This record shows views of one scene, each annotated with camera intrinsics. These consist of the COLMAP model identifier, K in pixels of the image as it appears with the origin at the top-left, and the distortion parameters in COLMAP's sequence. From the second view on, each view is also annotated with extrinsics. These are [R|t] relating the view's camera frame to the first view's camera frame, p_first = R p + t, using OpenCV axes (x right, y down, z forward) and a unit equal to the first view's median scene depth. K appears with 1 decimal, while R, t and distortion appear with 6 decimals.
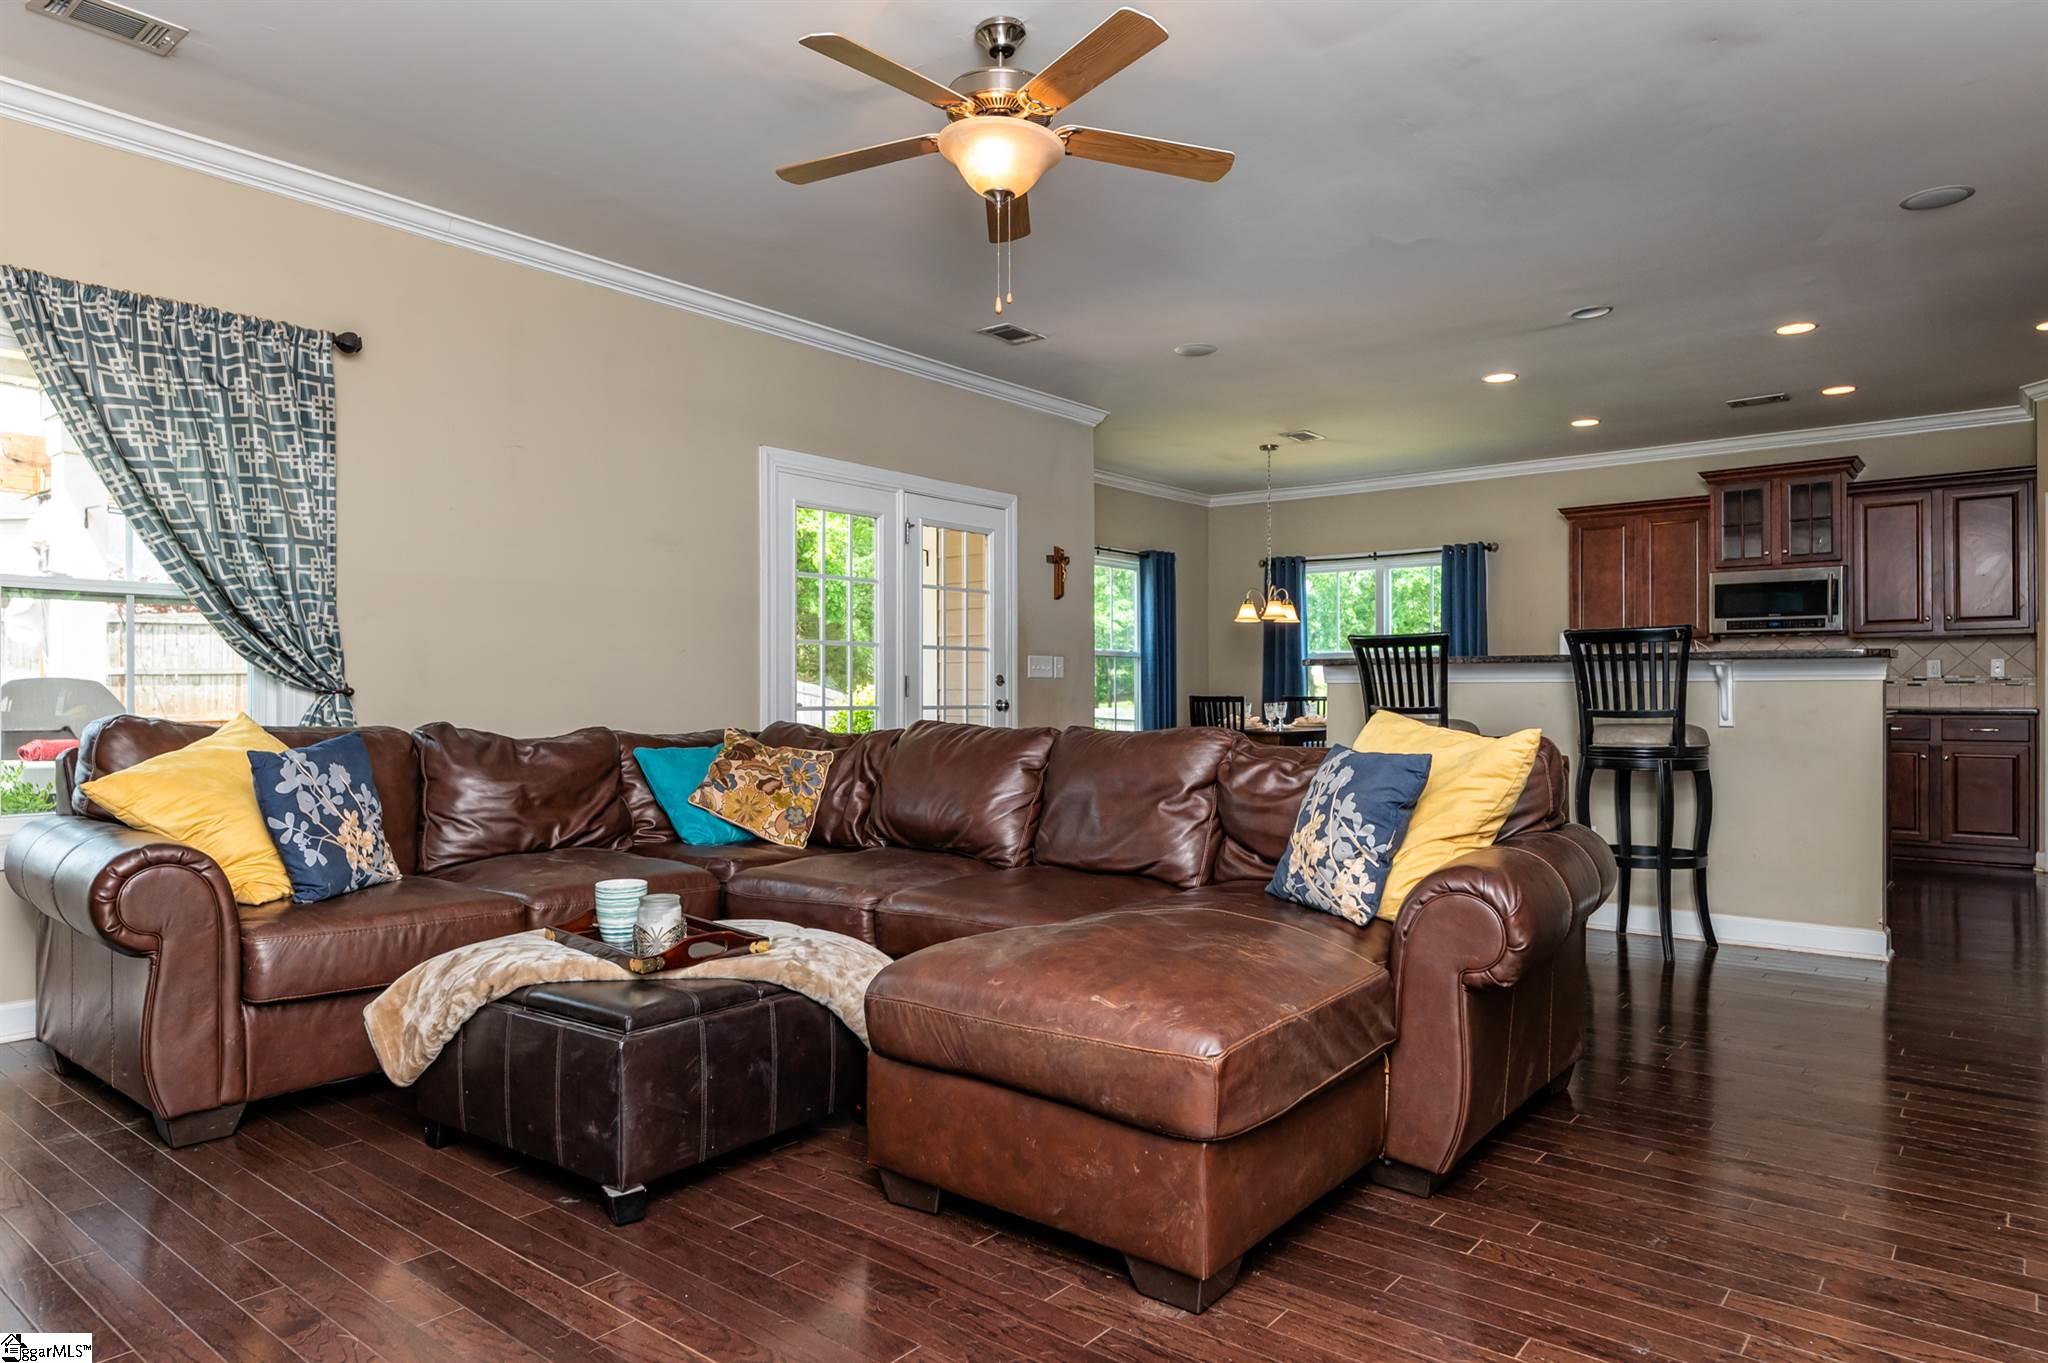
lens RADIAL K [[1236.6, 0, 1015.5], [0, 1236.6, 682.3], [0, 0, 1]] dist [0.006767, 0.000143]
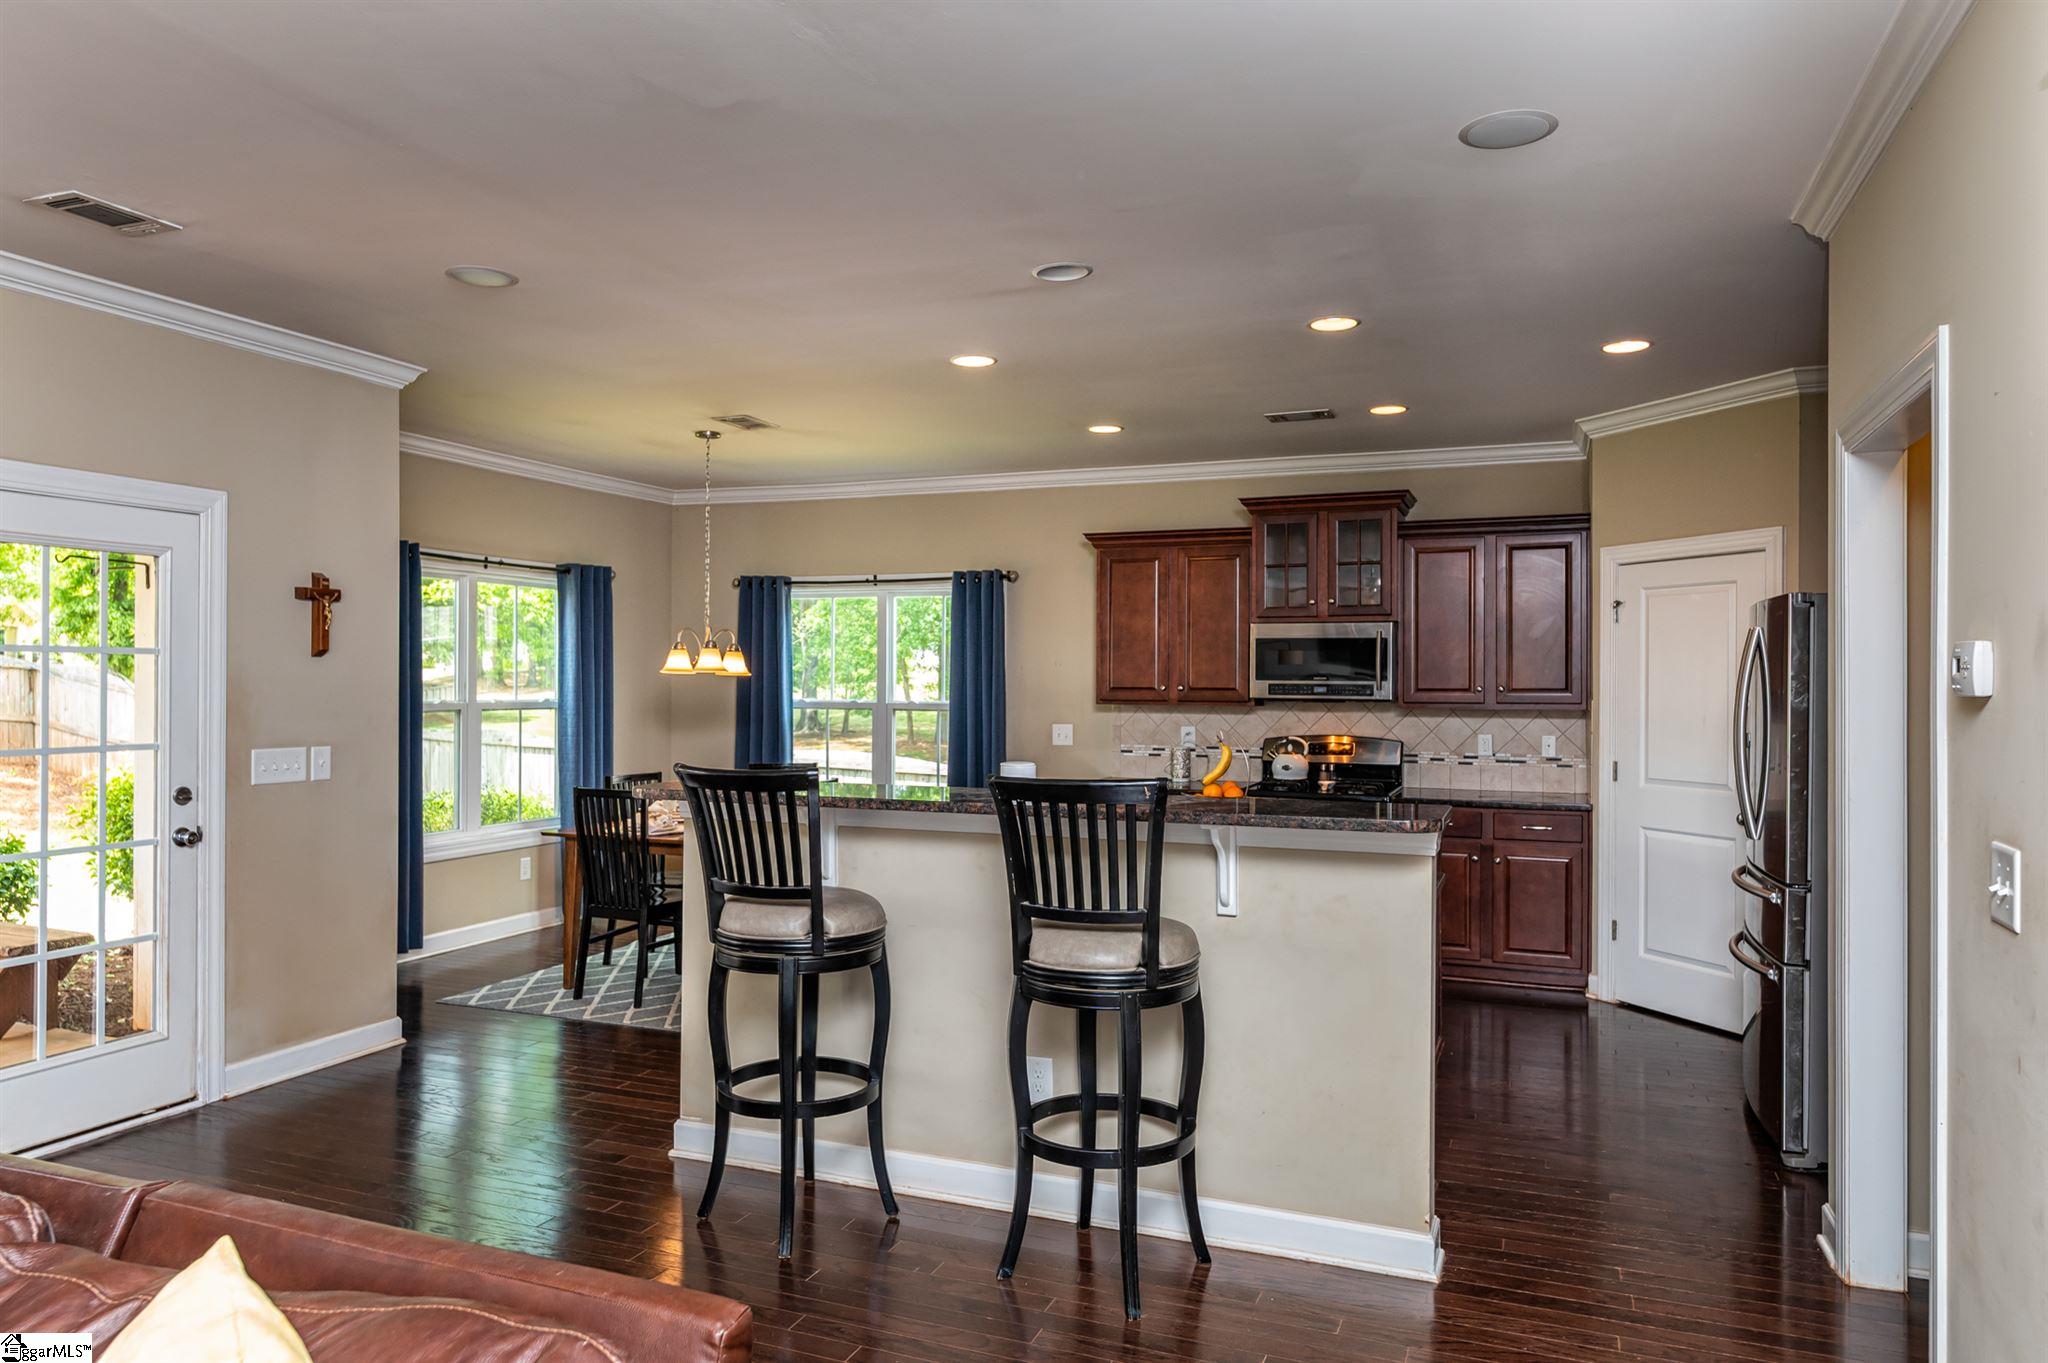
lens RADIAL K [[1321.1, 0, 1004.7], [0, 1321.1, 665.6], [0, 0, 1]] dist [0.008292, -0.004134]
pose [[0.956537, 0.008578, 0.291484, 0.165844], [-0.007954, 0.999963, -0.003324, -0.060347], [-0.291501, 0.000861, 0.956570, 0.236587]]
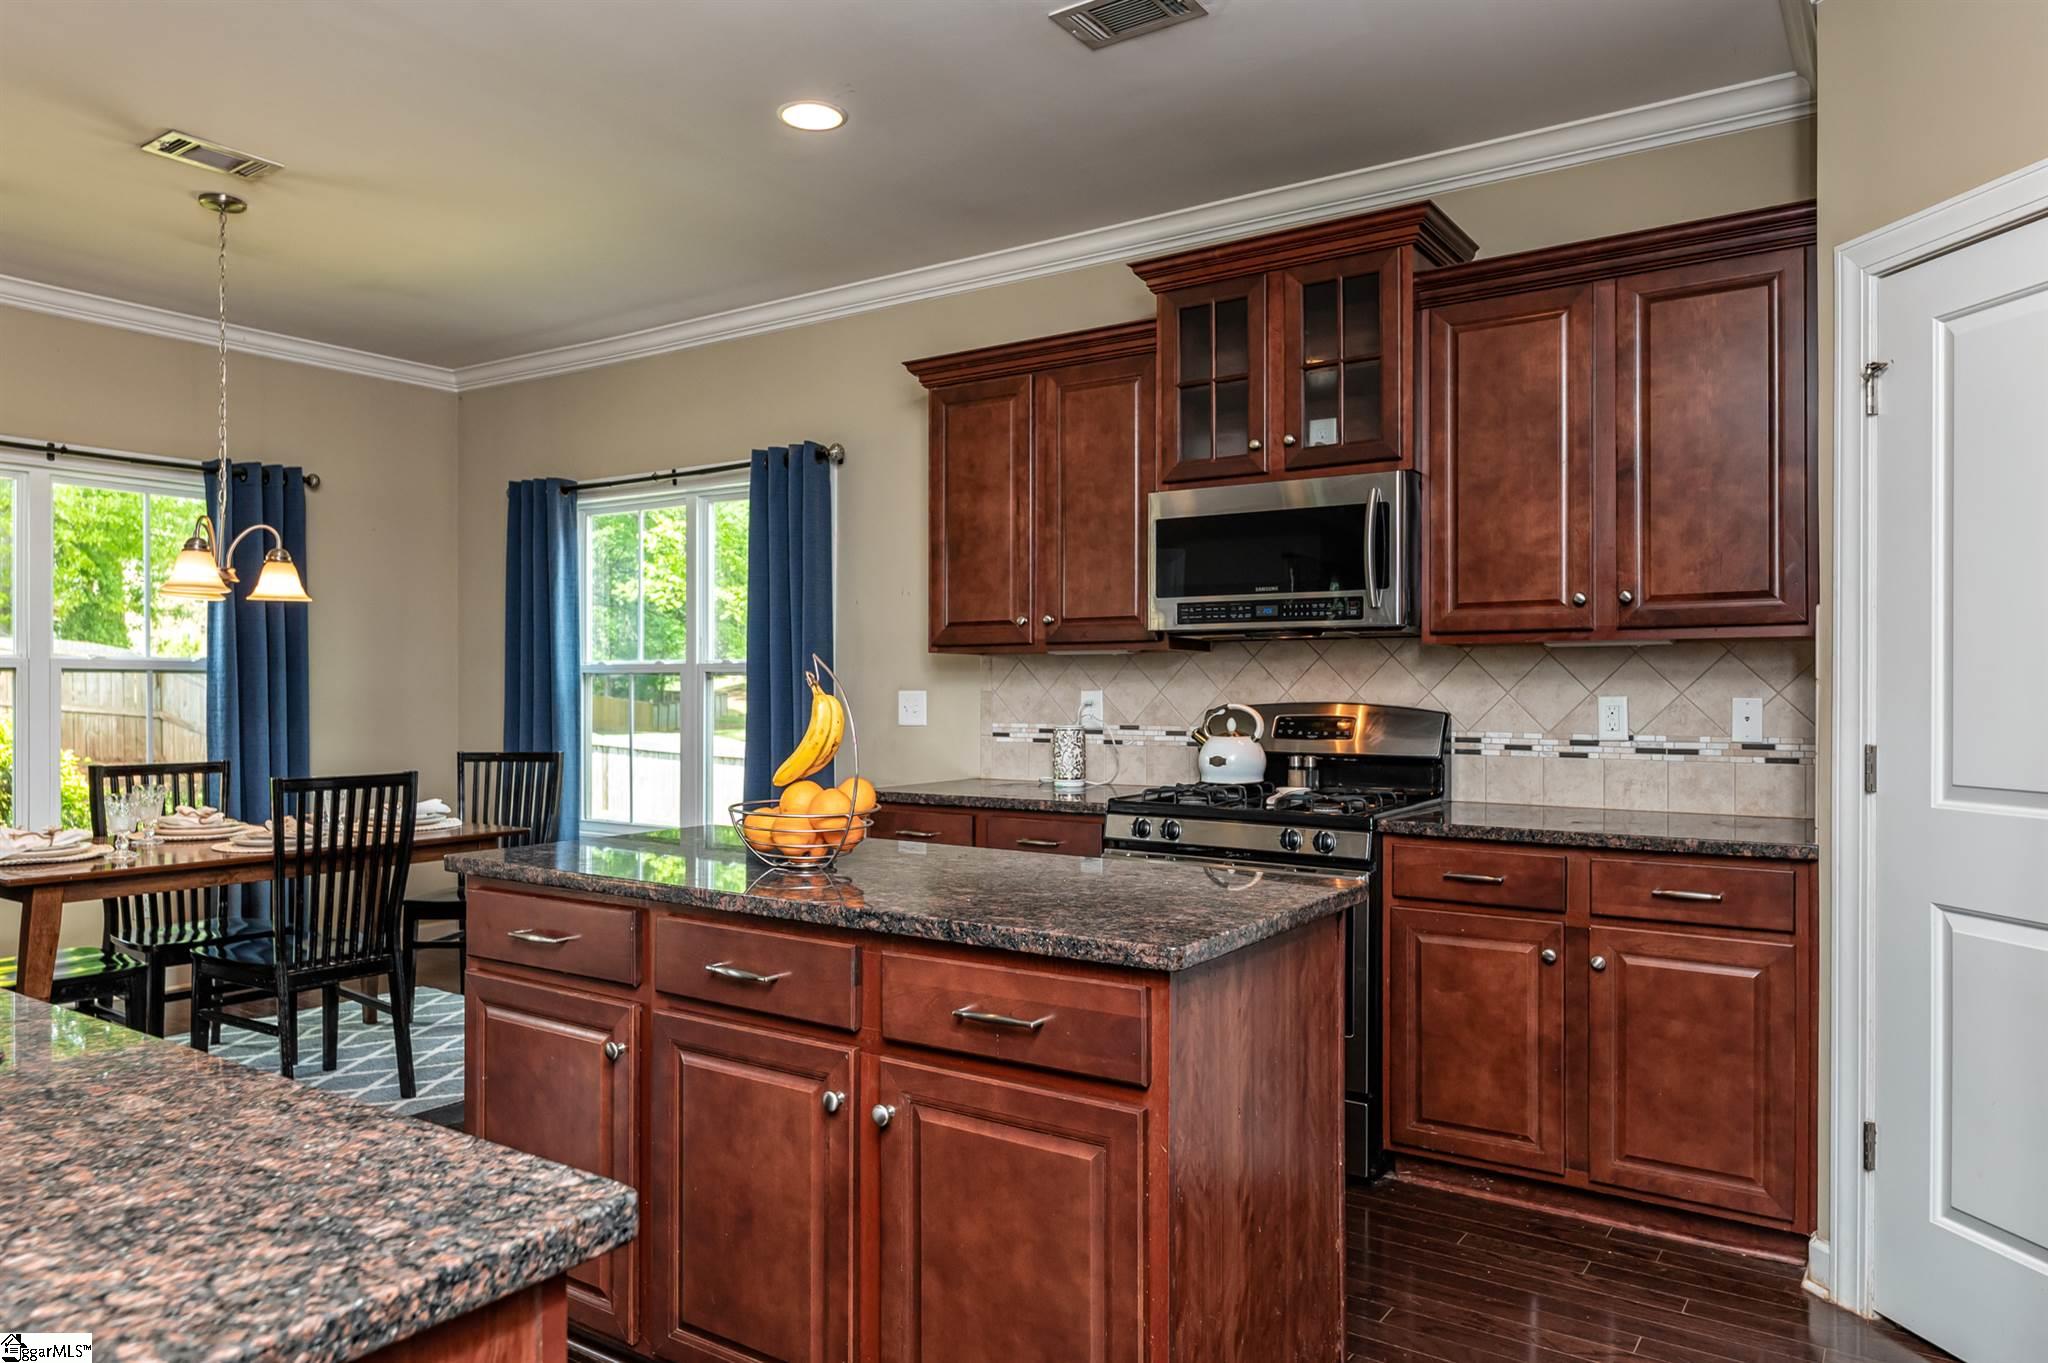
lens RADIAL K [[1321.1, 0, 1018.6], [0, 1321.1, 682.8], [0, 0, 1]] dist [0.008292, -0.004134]
pose [[0.996597, 0.002317, 0.082394, 0.508356], [-0.002623, 0.999990, 0.003605, -0.024554], [-0.082385, -0.003808, 0.996593, 0.576079]]
